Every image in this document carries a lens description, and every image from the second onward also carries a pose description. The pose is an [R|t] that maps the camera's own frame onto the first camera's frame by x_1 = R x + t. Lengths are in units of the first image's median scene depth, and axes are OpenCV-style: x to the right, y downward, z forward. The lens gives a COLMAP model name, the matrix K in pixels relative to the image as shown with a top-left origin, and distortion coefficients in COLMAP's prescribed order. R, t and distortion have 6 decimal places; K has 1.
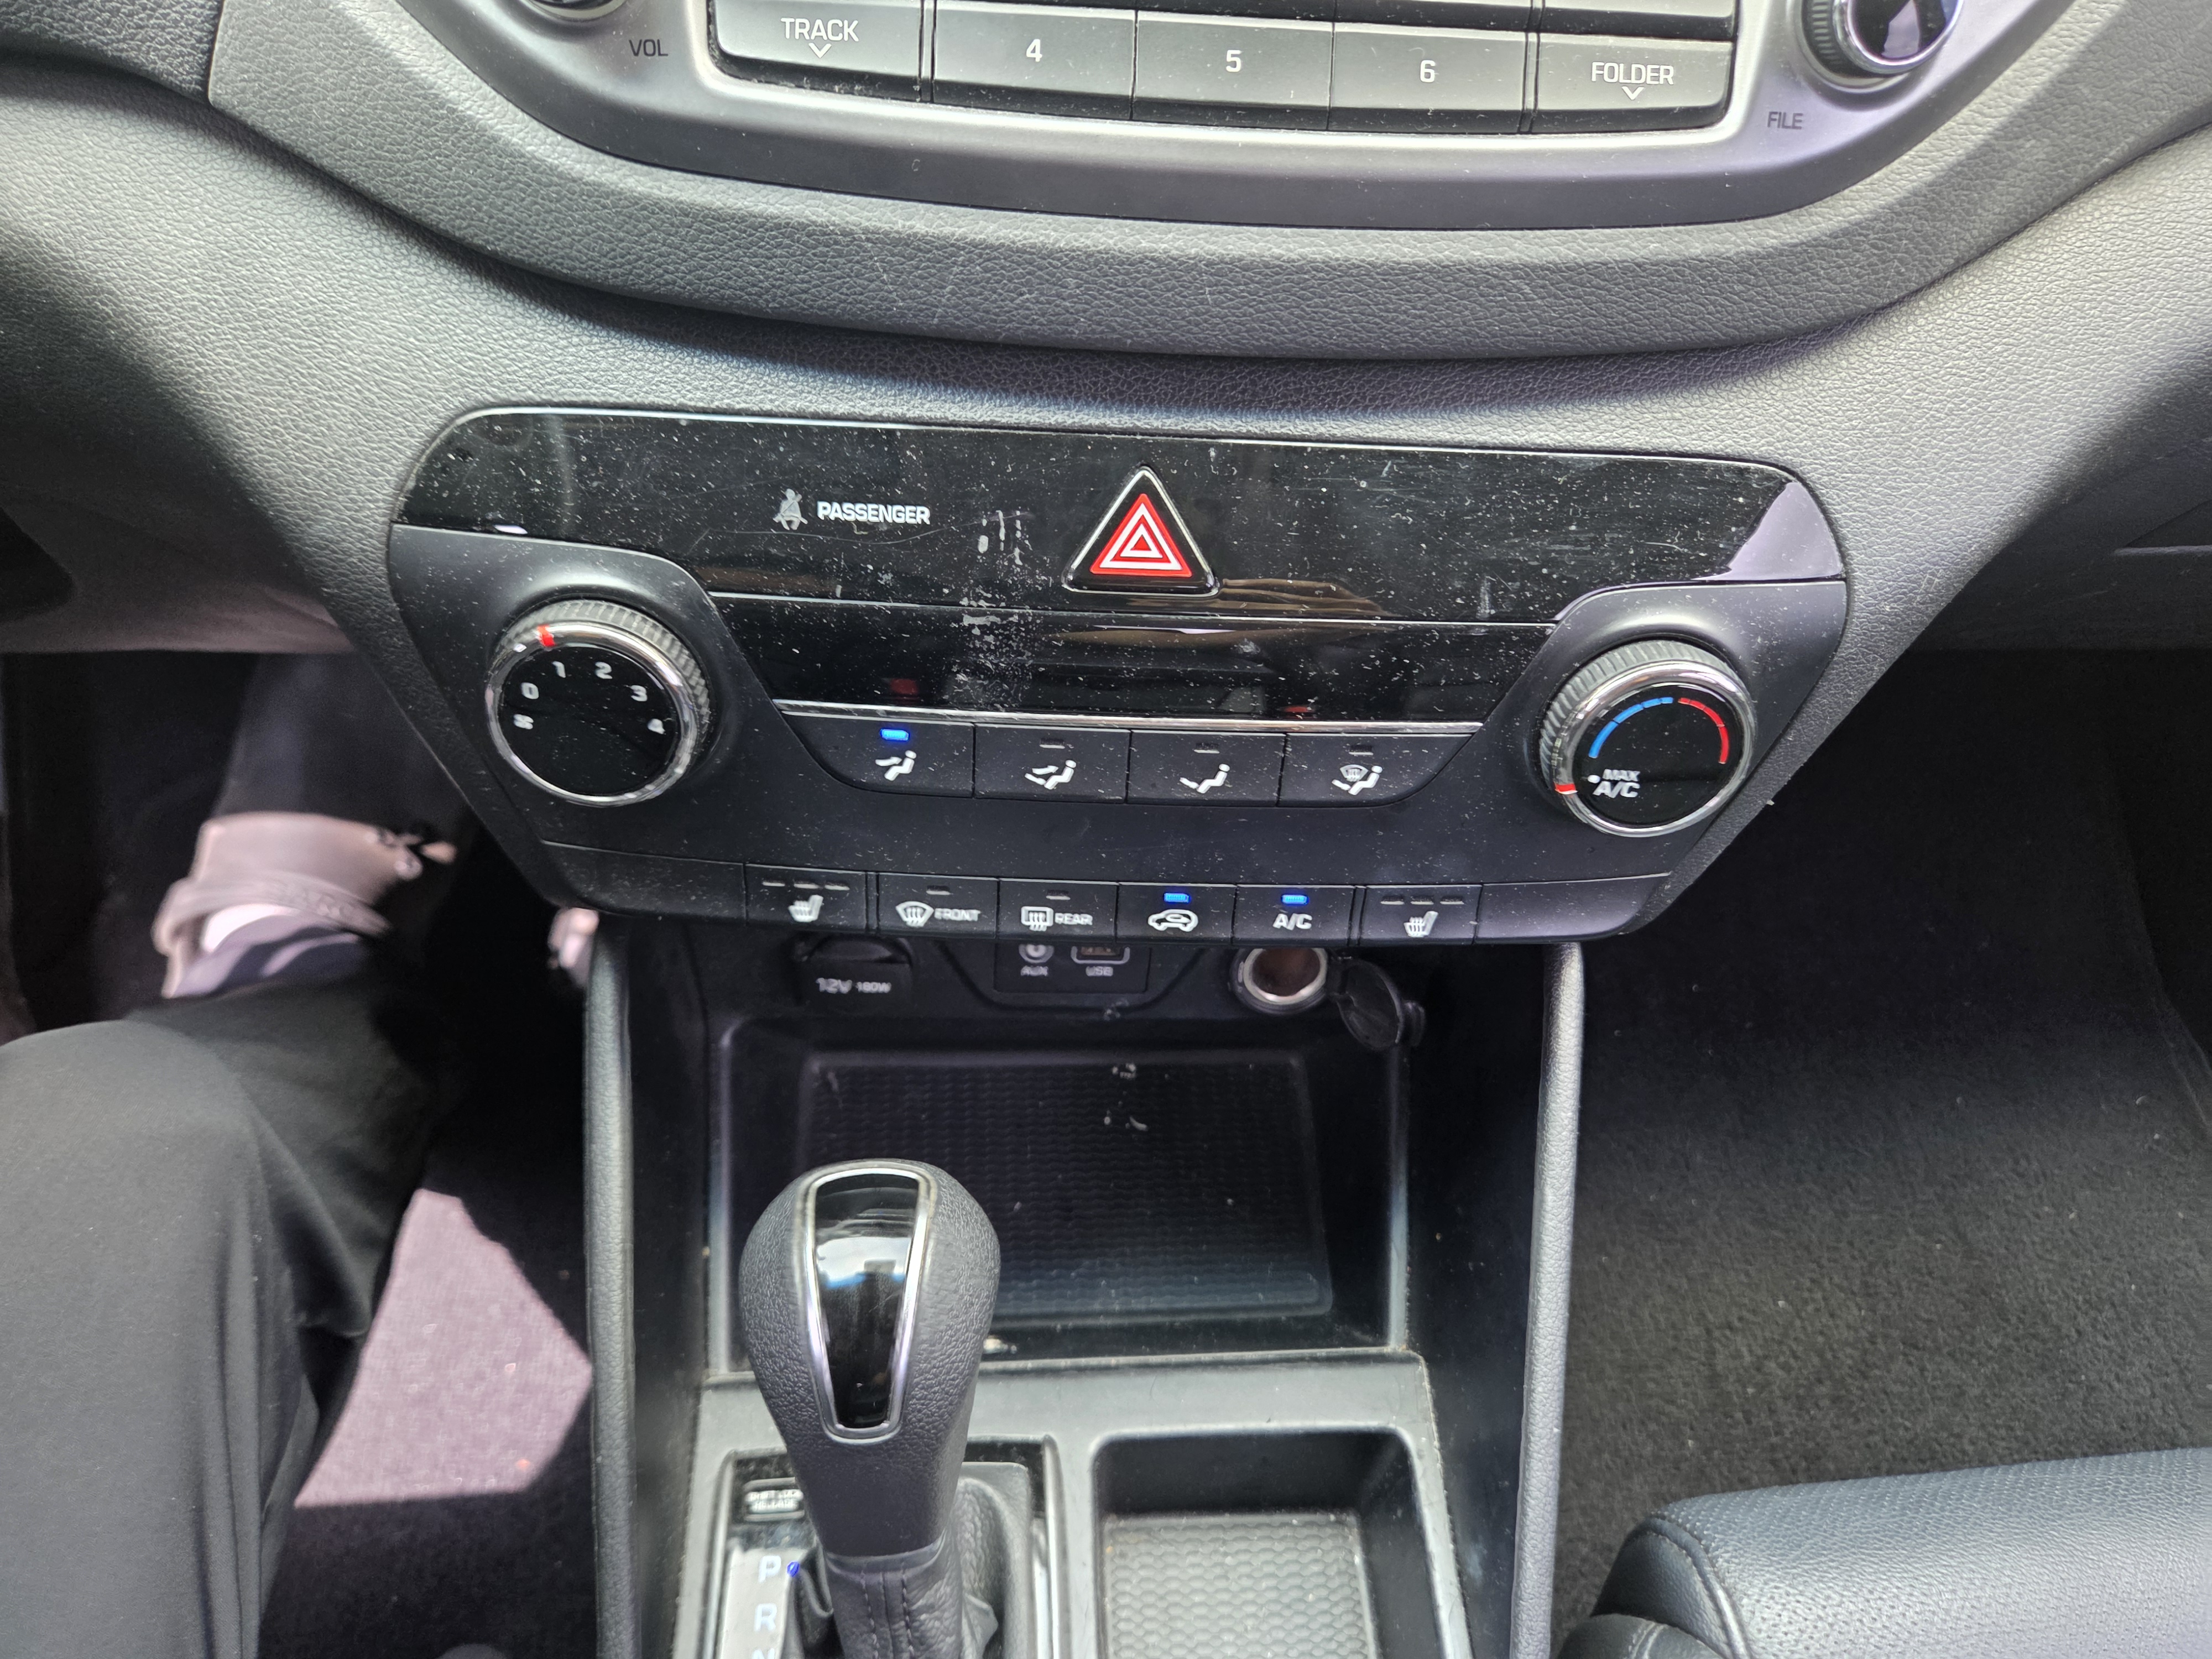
lens RADIAL K [[1516.7, 0, 1106.0], [0, 1516.7, 829.5], [0, 0, 1]] dist [0.048090, -0.057602]
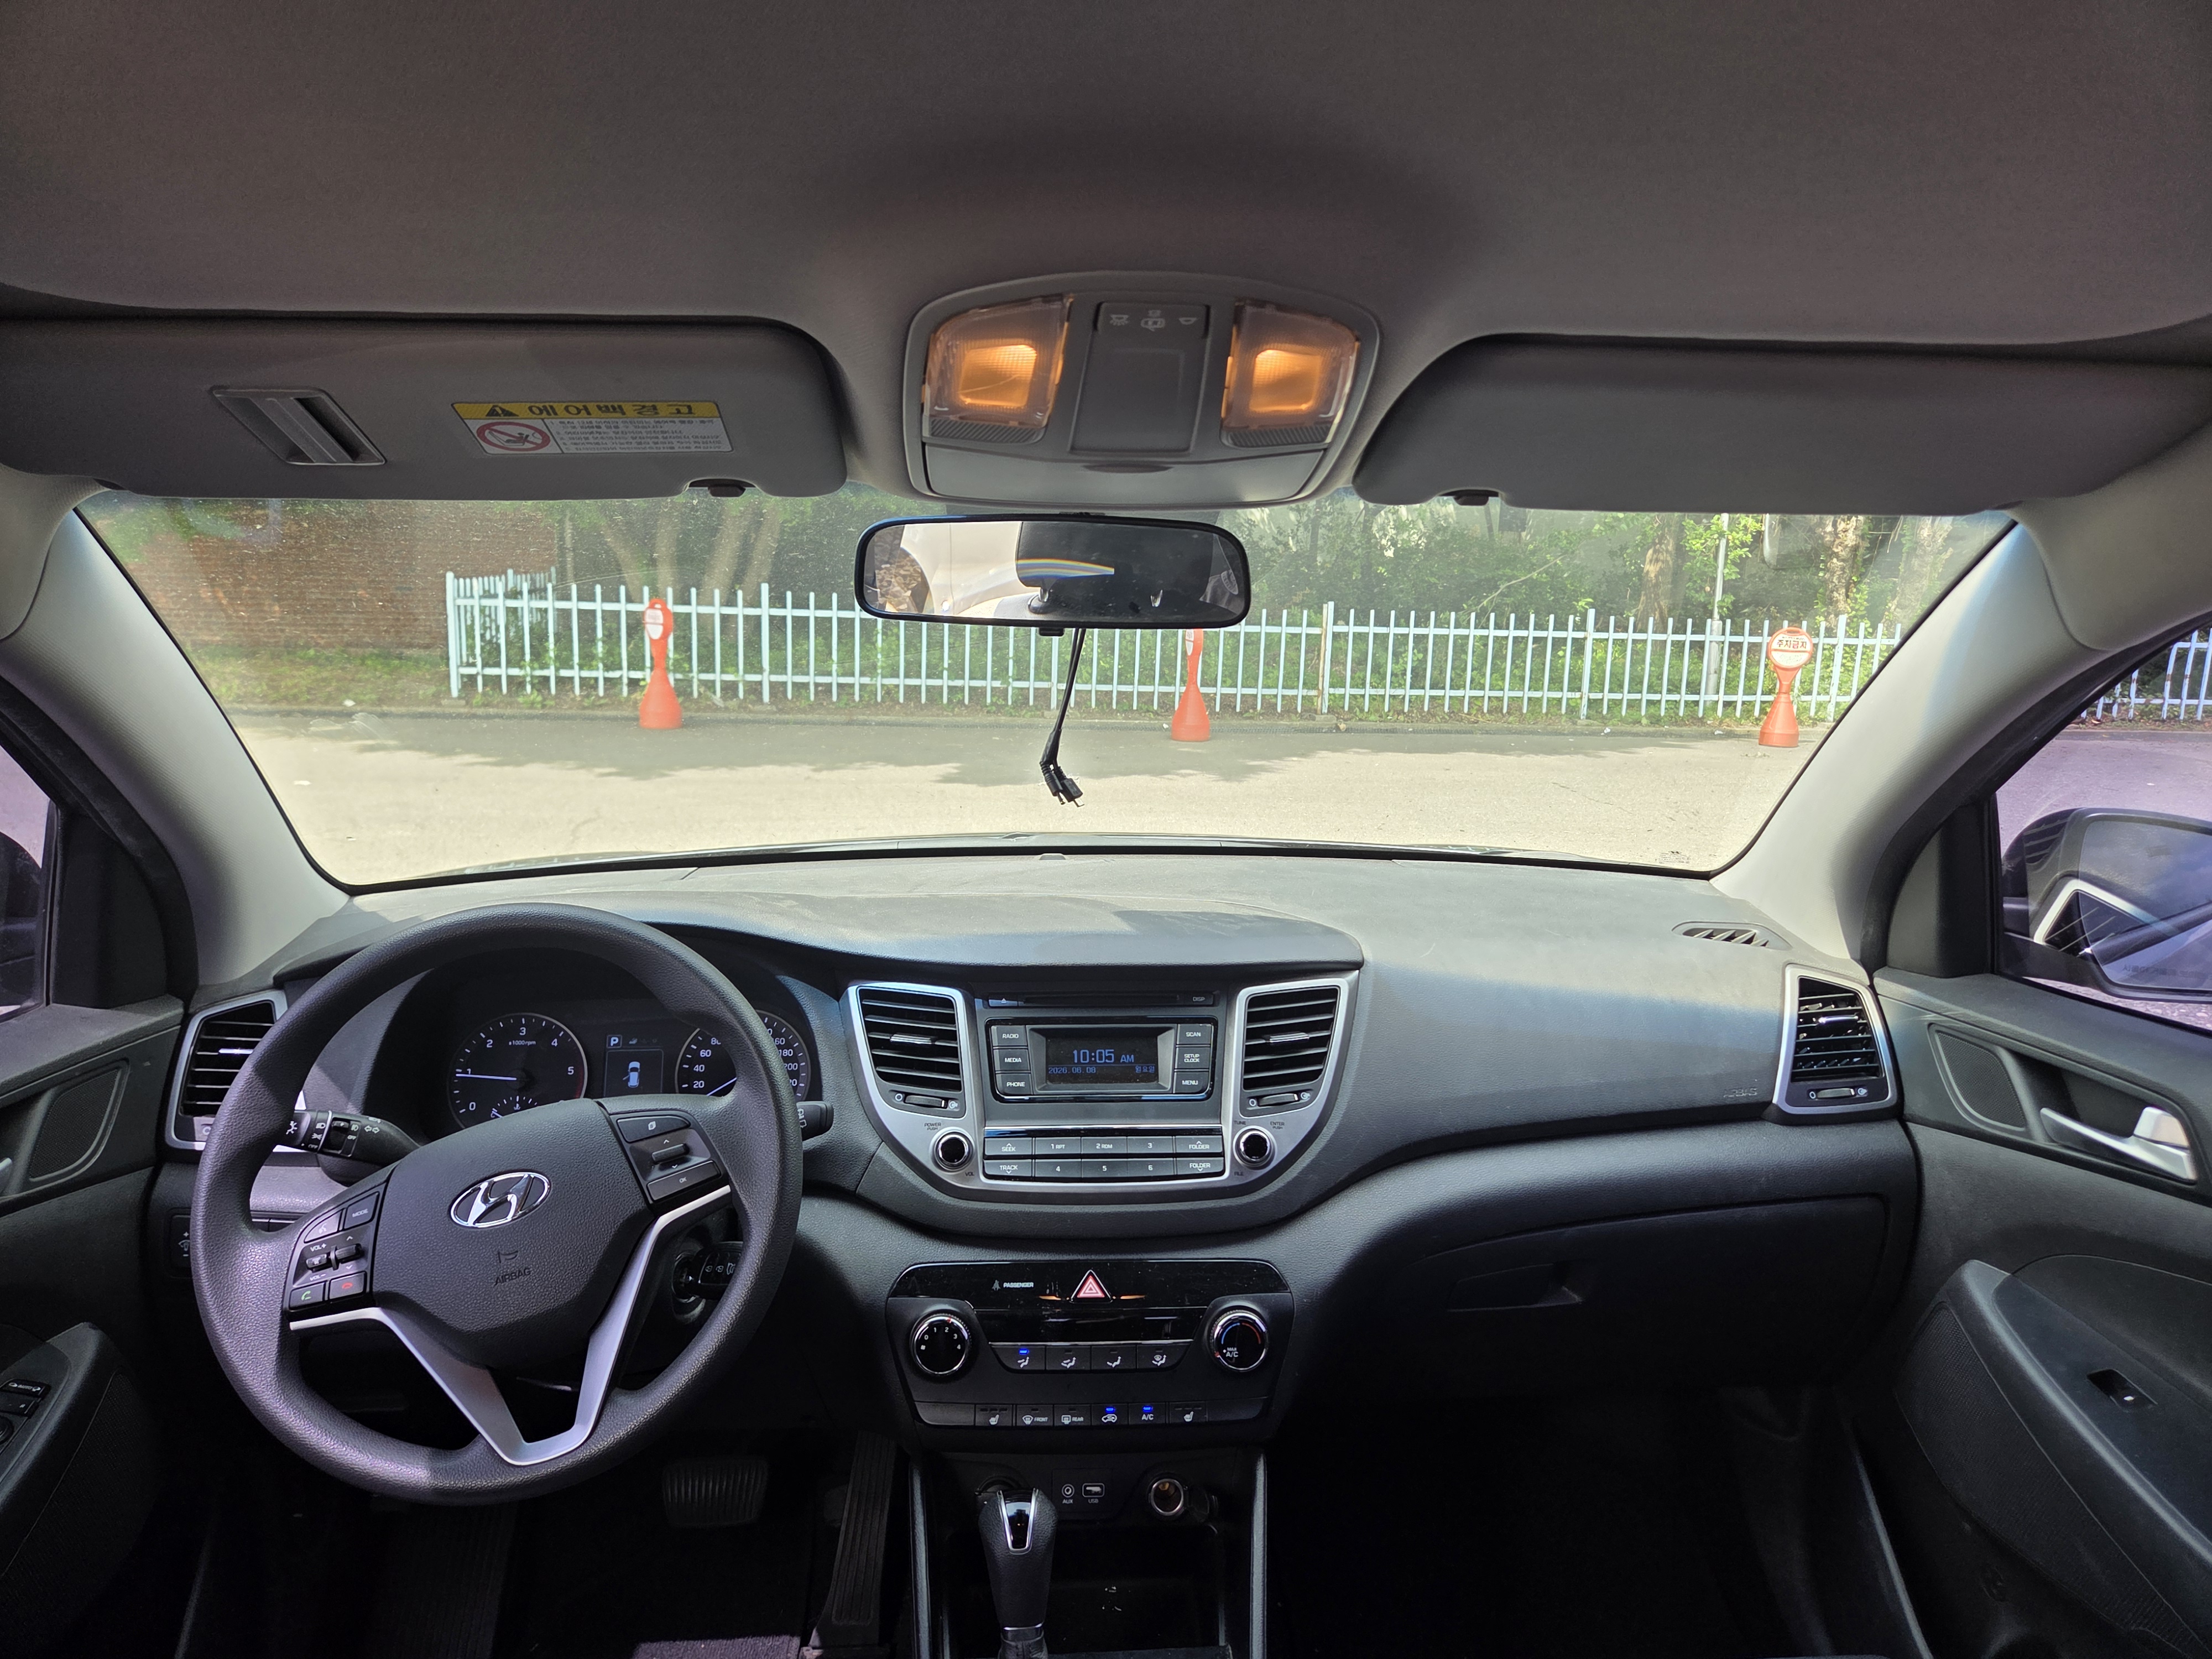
lens RADIAL K [[1447.6, 0, 1109.0], [0, 1447.6, 848.7], [0, 0, 1]] dist [0.062127, -0.056551]
pose [[0.998230, -0.058298, 0.011797, 0.067602], [0.052721, 0.775394, -0.629273, 0.931021], [0.027538, 0.628780, 0.777095, -1.860008]]
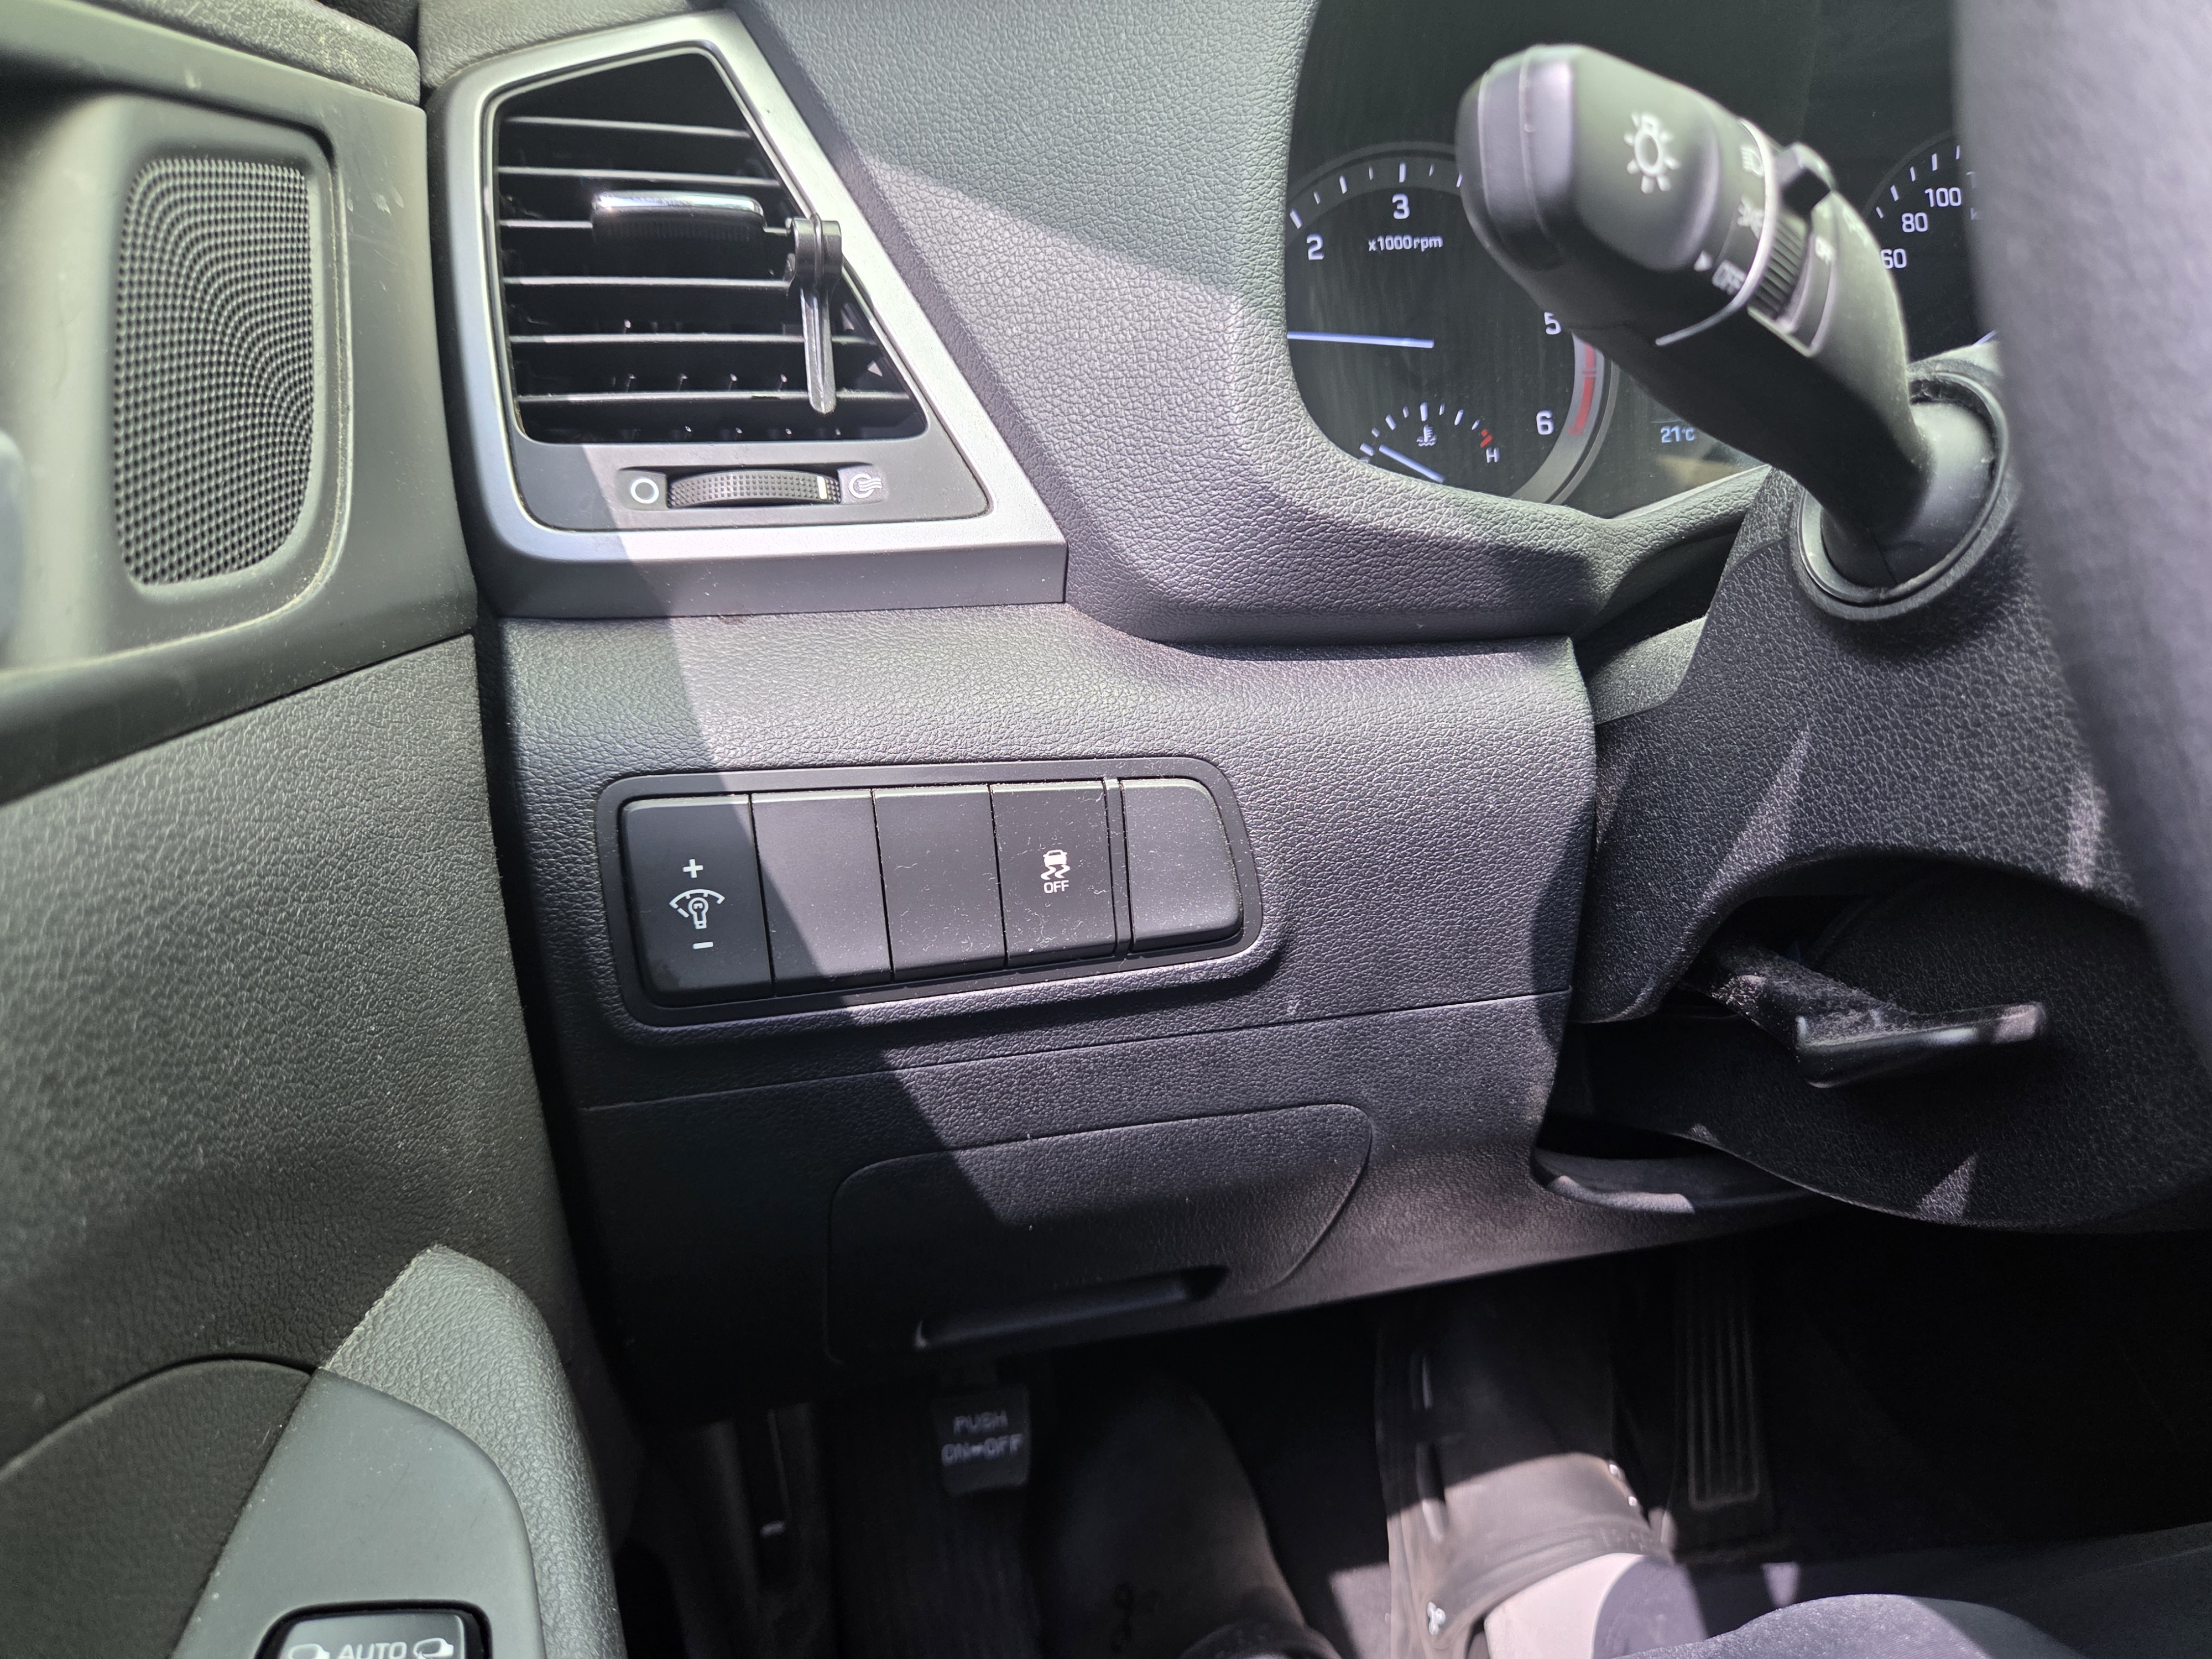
lens RADIAL K [[1508.1, 0, 1093.6], [0, 1508.1, 840.7], [0, 0, 1]] dist [0.038014, -0.045606]
pose [[0.982050, -0.158029, 0.102983, -1.563206], [0.186959, 0.887859, -0.420419, -0.010982], [-0.024996, 0.432126, 0.901467, 0.034290]]
